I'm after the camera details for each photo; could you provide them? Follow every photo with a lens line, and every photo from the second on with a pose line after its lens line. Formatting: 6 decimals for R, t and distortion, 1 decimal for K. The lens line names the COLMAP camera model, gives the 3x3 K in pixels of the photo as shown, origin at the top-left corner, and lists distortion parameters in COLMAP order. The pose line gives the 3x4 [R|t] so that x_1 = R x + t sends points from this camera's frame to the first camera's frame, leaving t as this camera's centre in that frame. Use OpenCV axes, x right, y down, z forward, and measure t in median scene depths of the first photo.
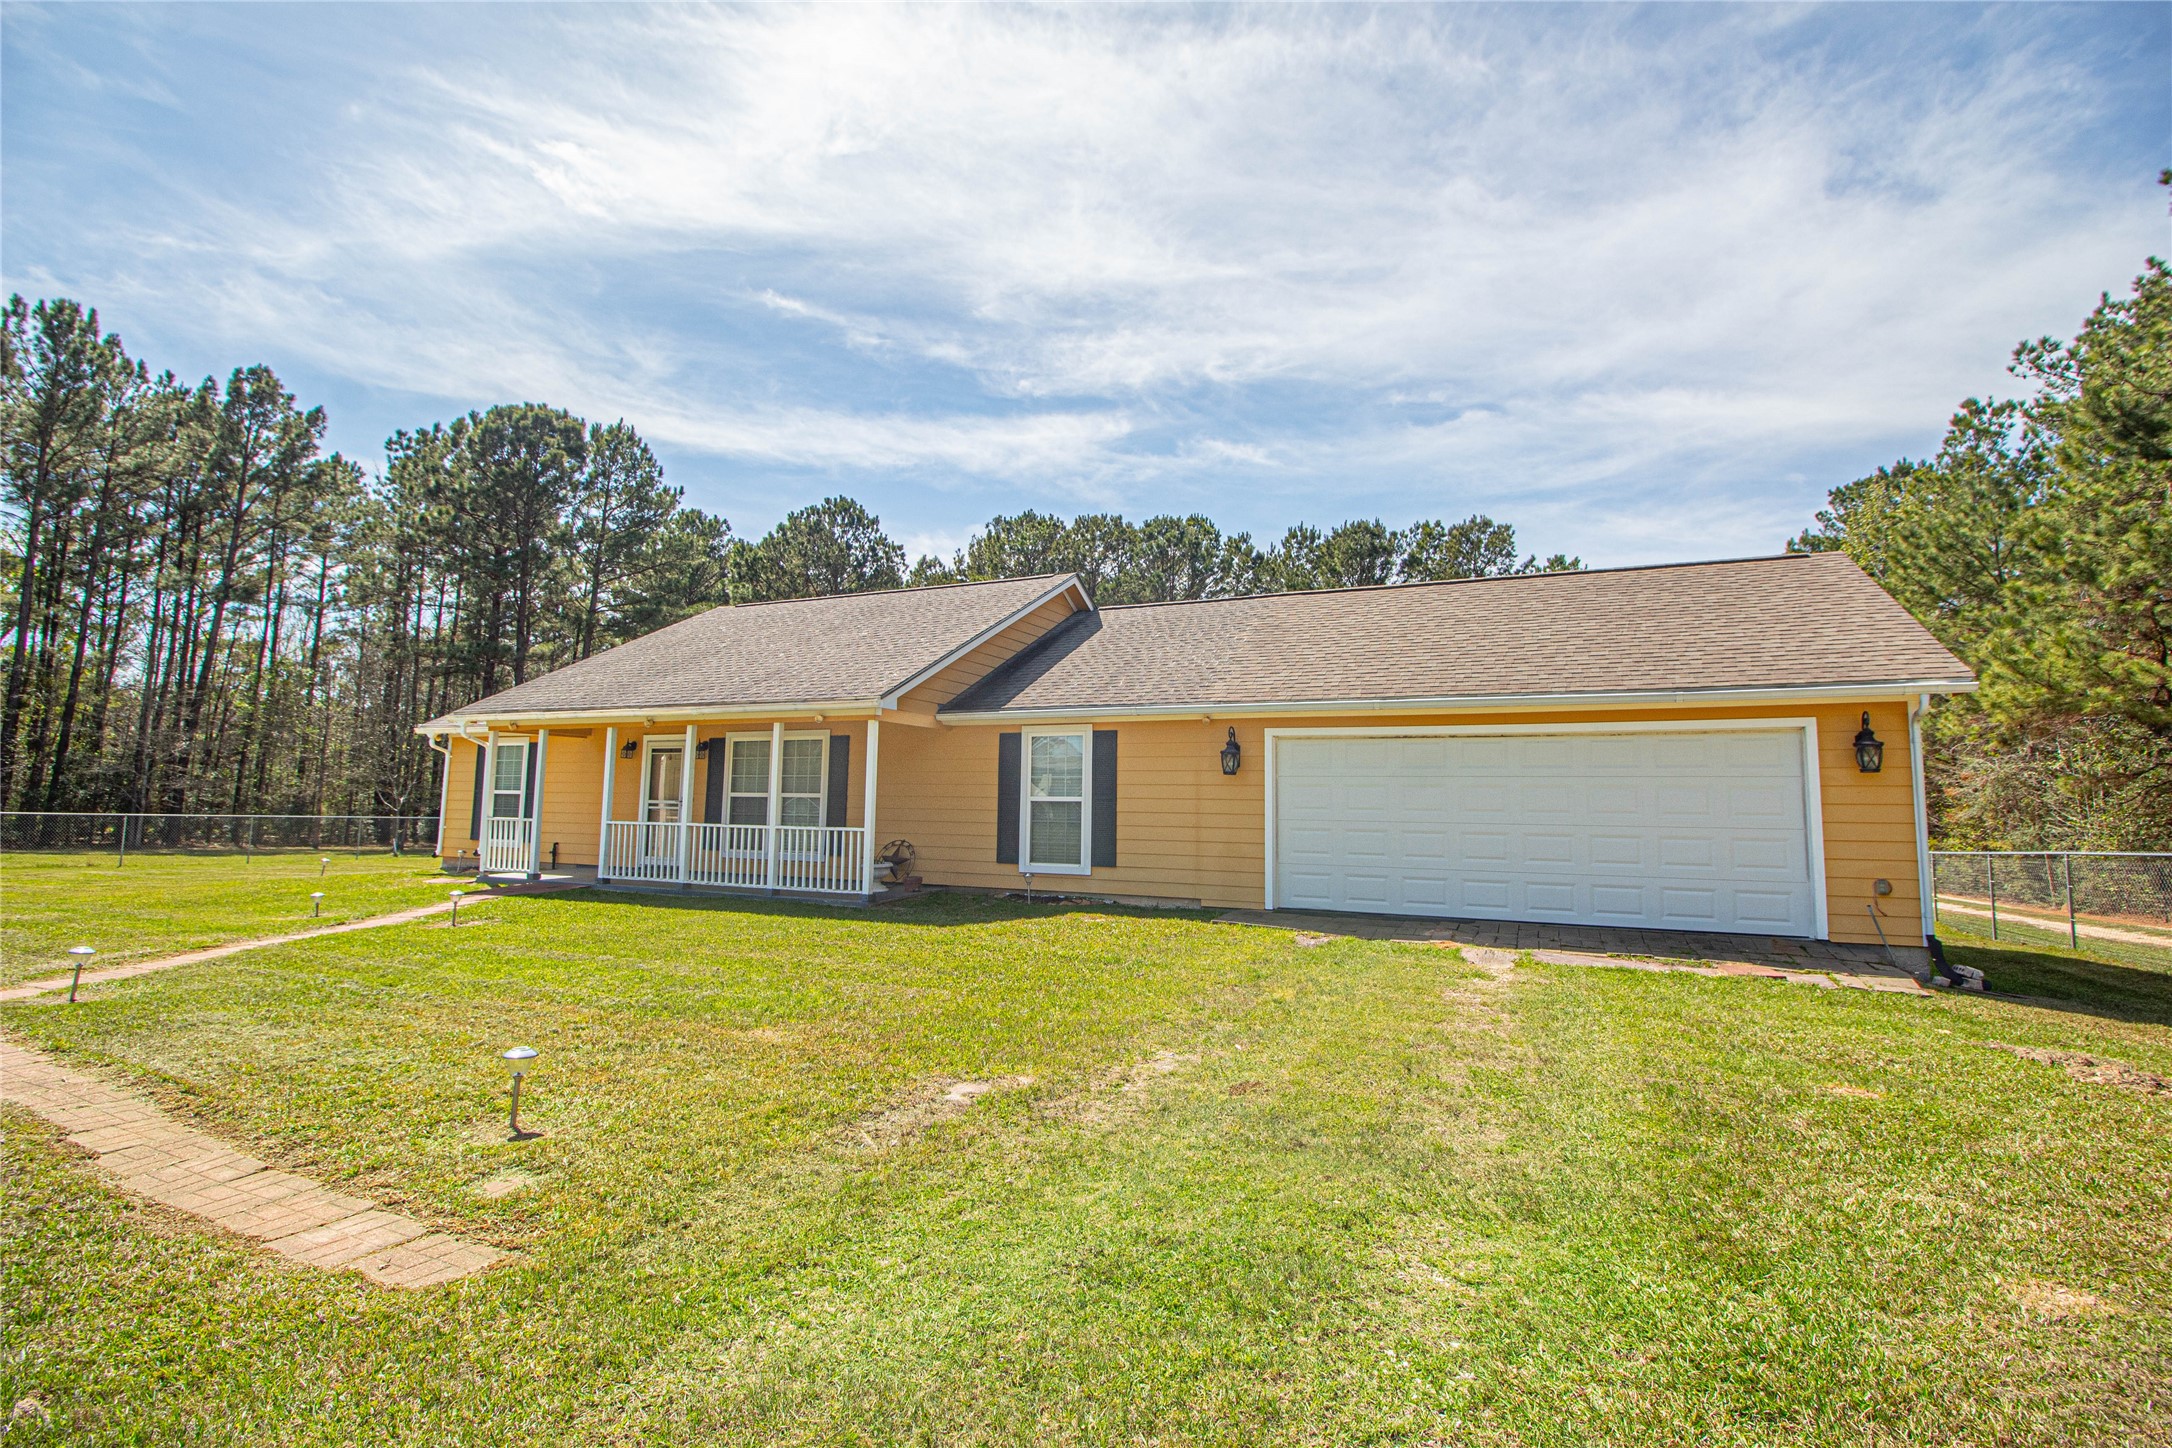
lens RADIAL K [[1007.6, 0, 1092.2], [0, 1007.6, 690.6], [0, 0, 1]] dist [-0.016622, -0.001067]
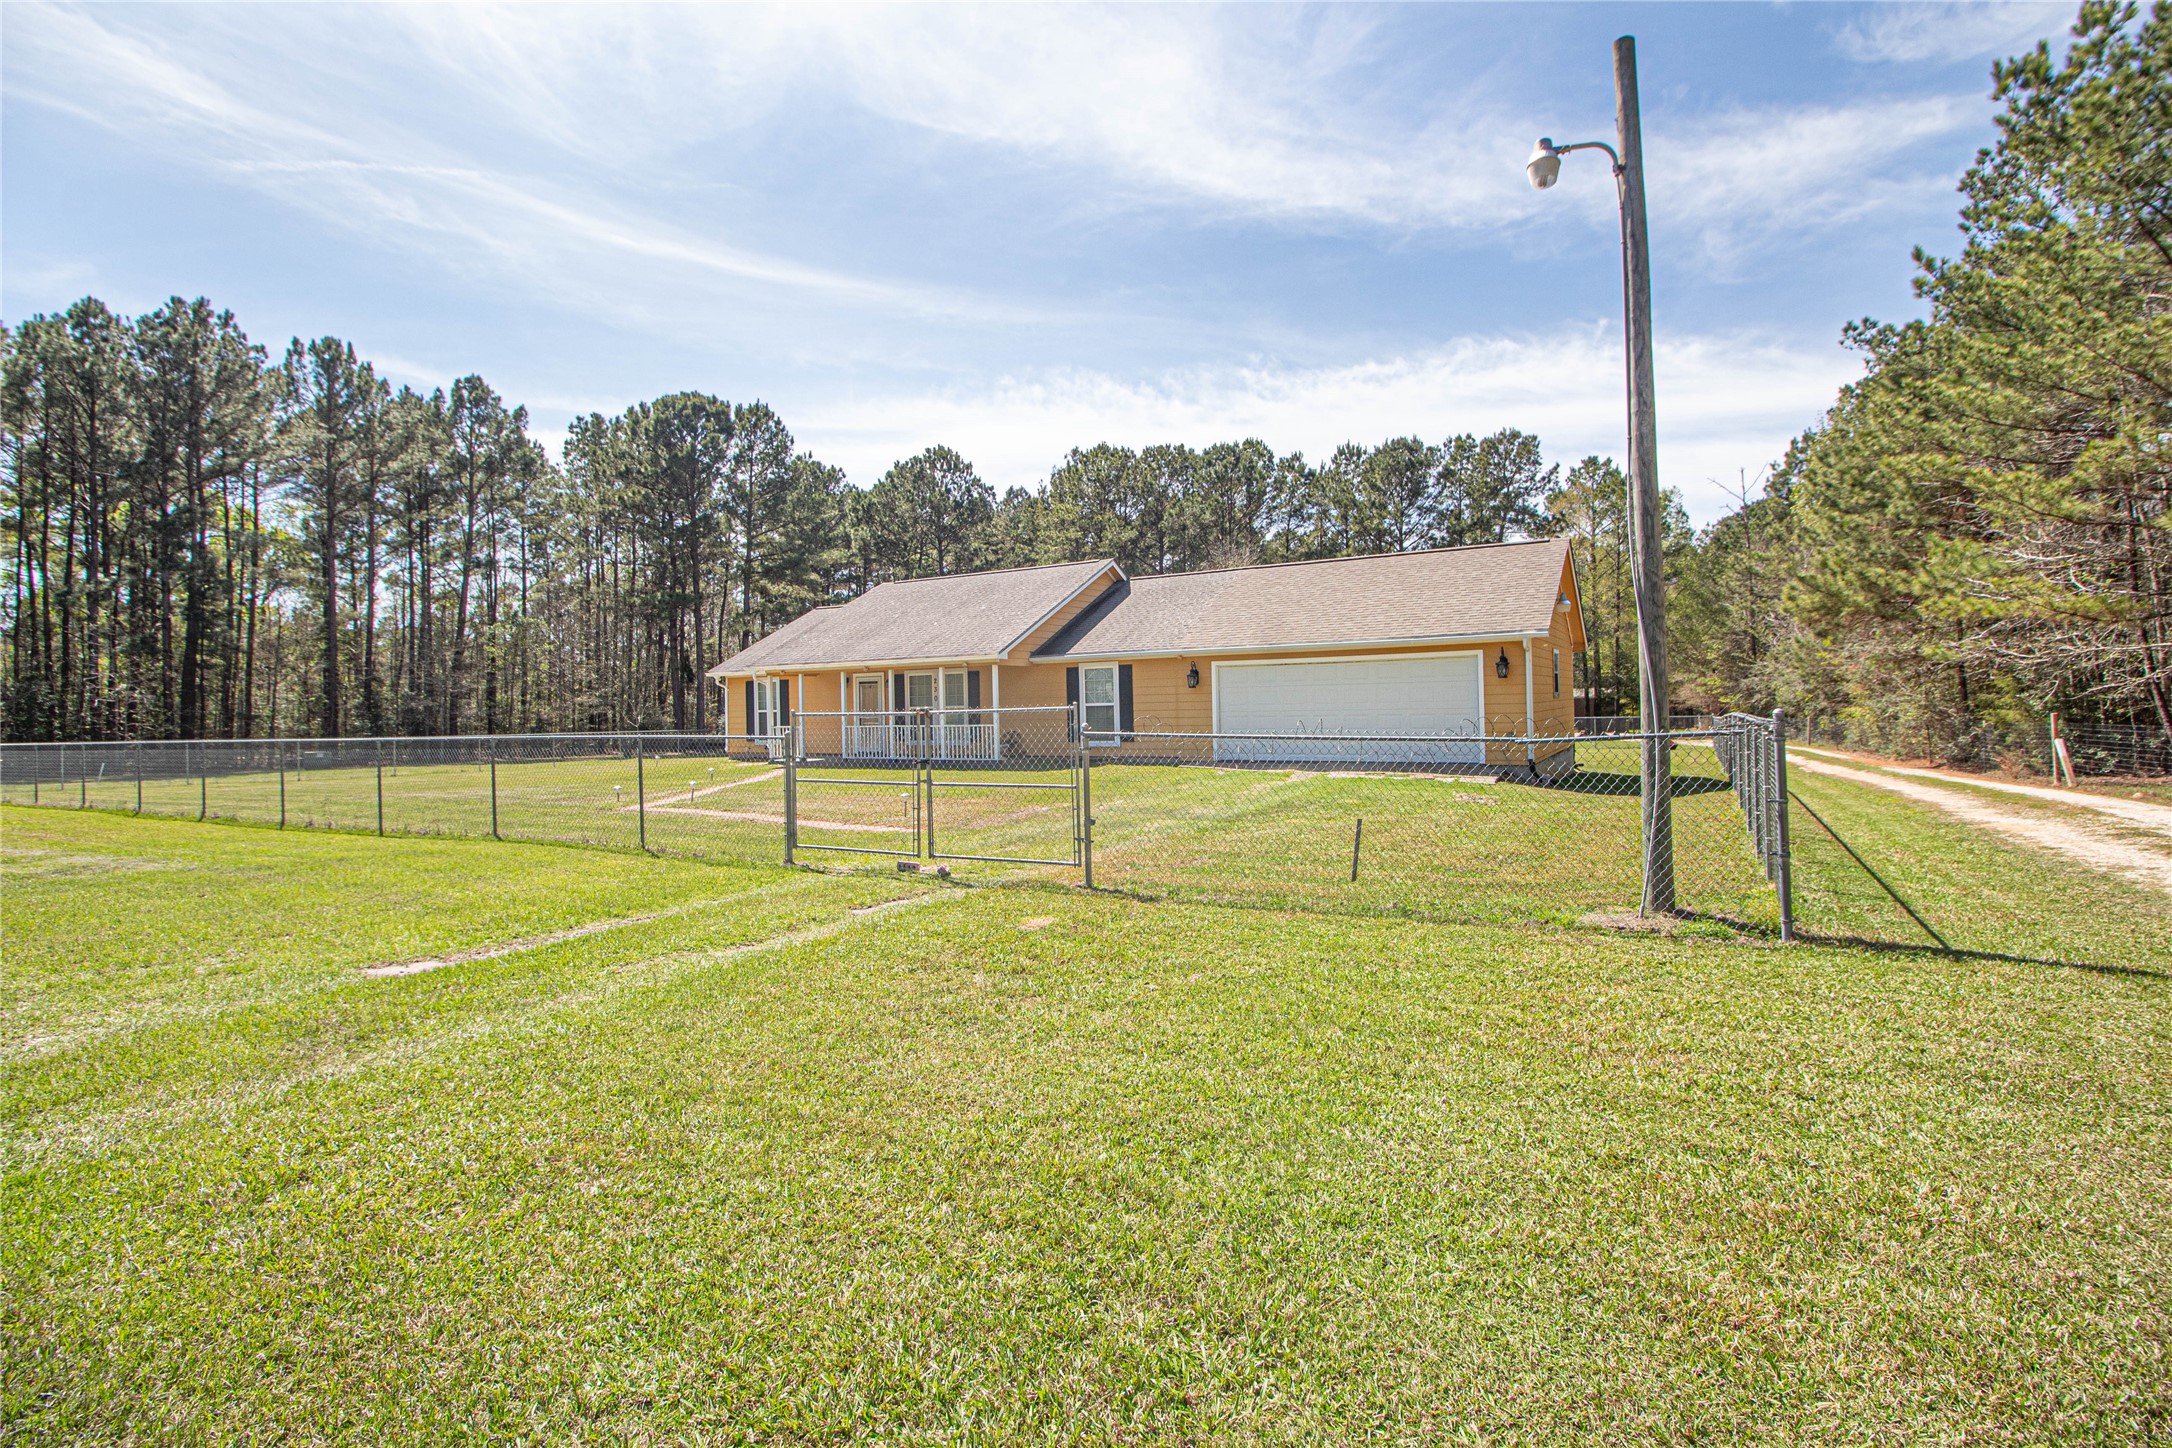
lens RADIAL K [[1046.3, 0, 1085.7], [0, 1046.3, 666.1], [0, 0, 1]] dist [-0.003269, -0.001021]
pose [[0.993925, -0.039962, -0.102545, 0.037763], [0.048049, 0.995823, 0.077645, -0.029567], [0.099013, -0.082100, 0.991693, -0.234895]]
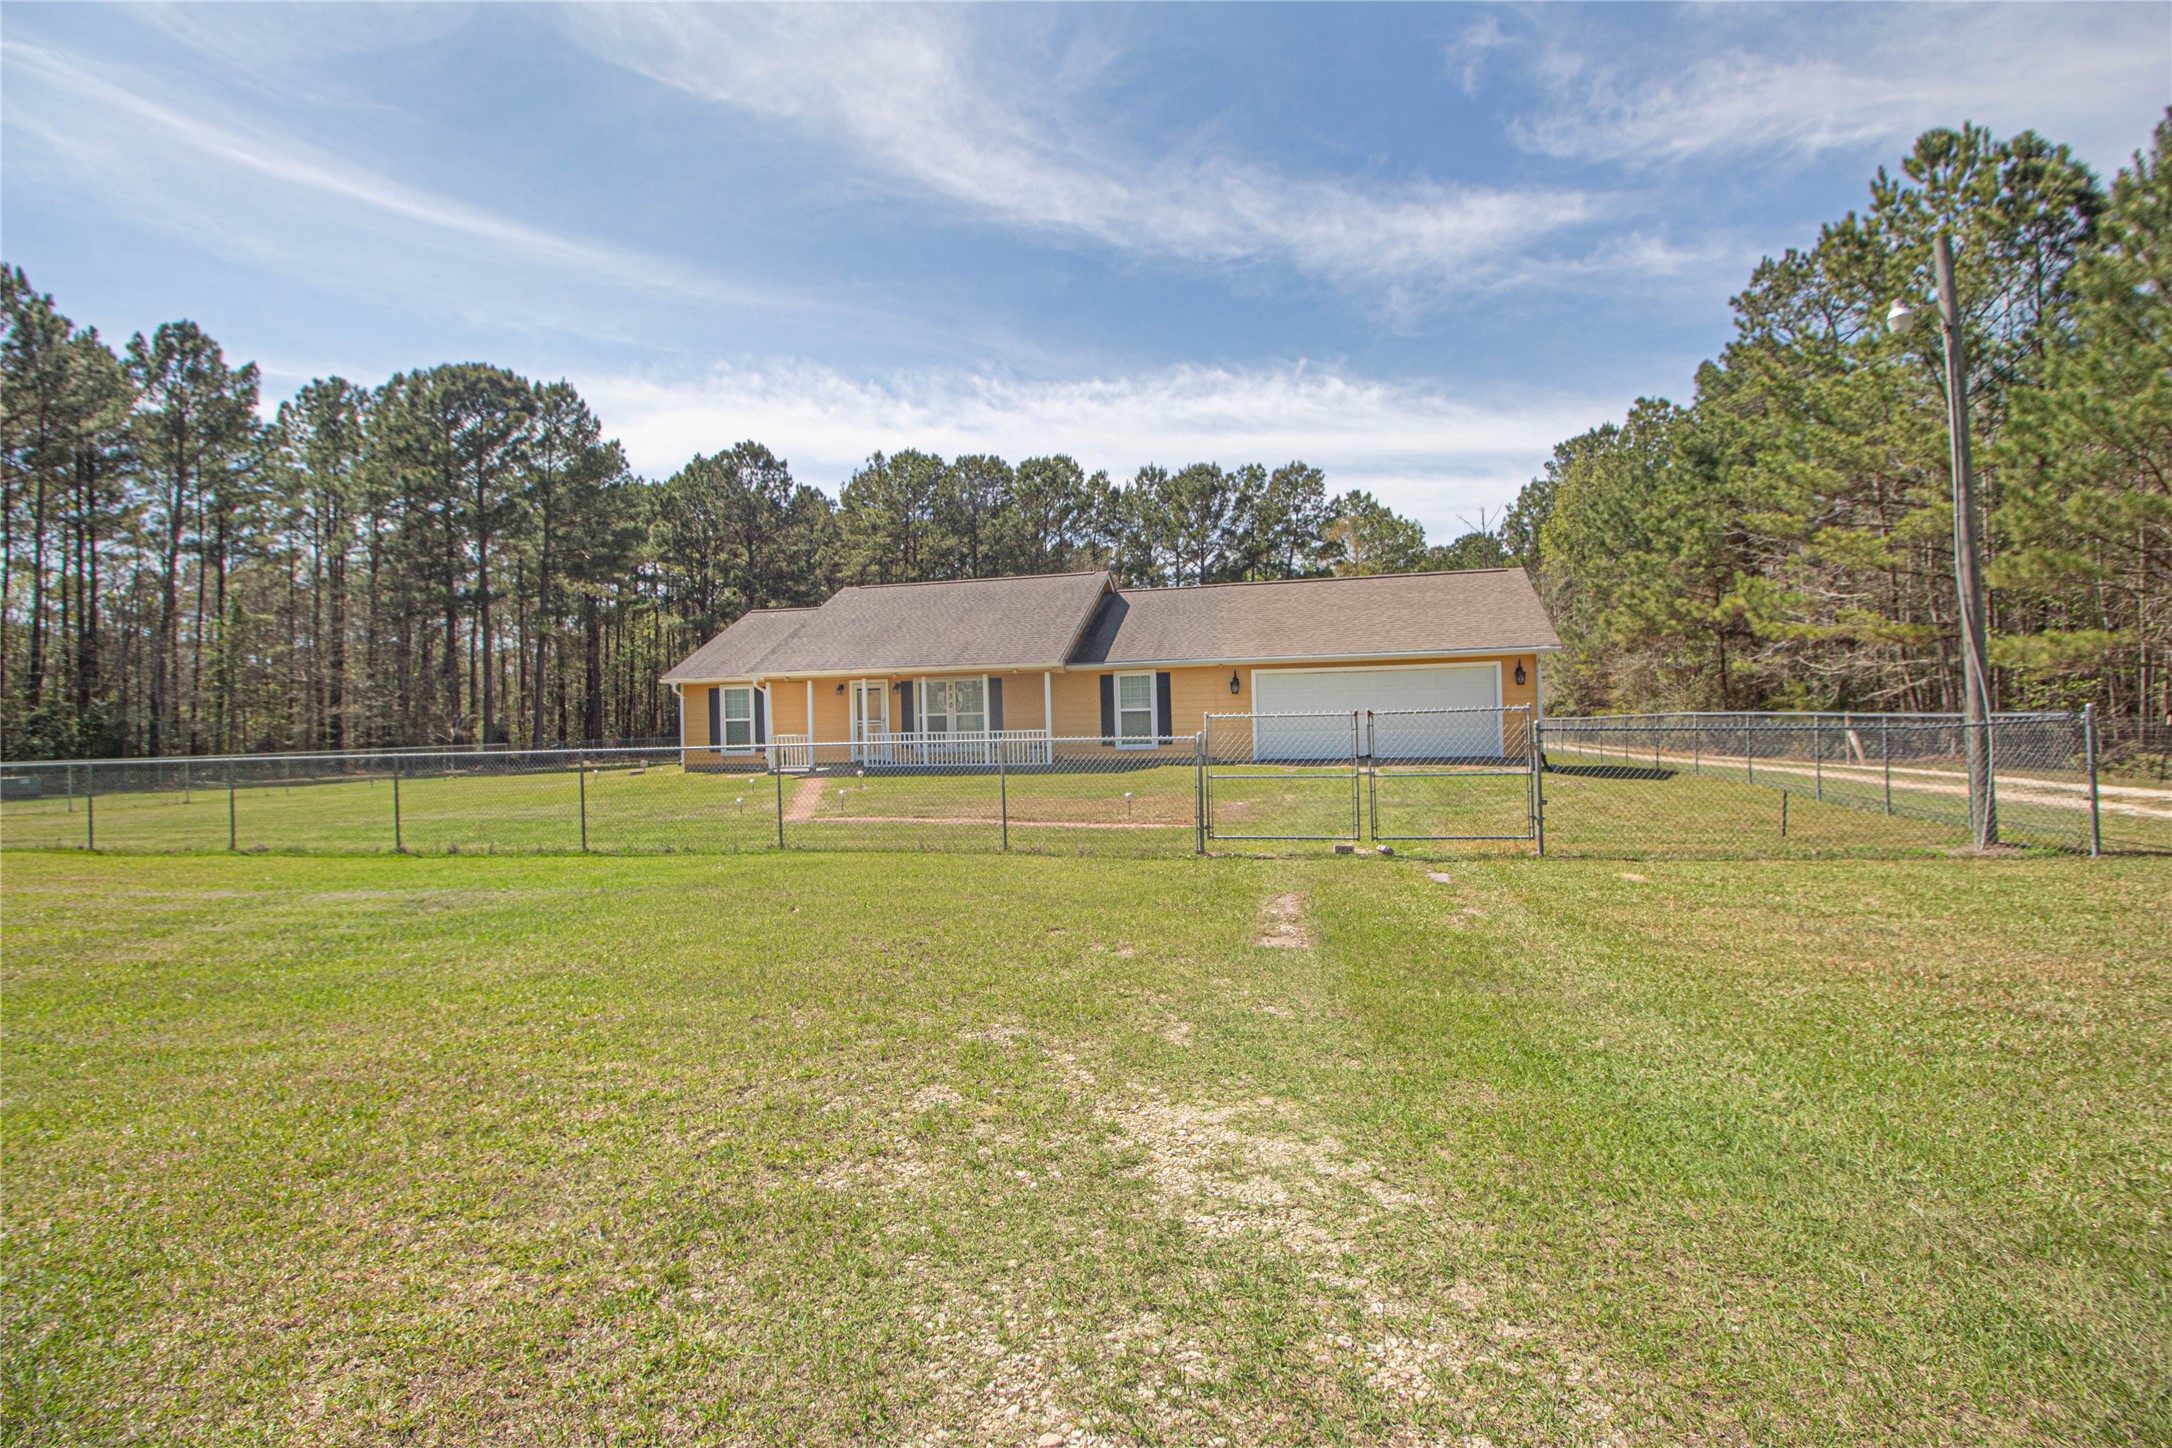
lens RADIAL K [[1074.1, 0, 1081.2], [0, 1074.1, 713.0], [0, 0, 1]] dist [-0.002273, -0.009999]
pose [[0.979727, -0.043187, 0.195625, -0.160021], [0.019565, 0.992447, 0.121107, -0.039412], [-0.199377, -0.114825, 0.973172, -0.283081]]
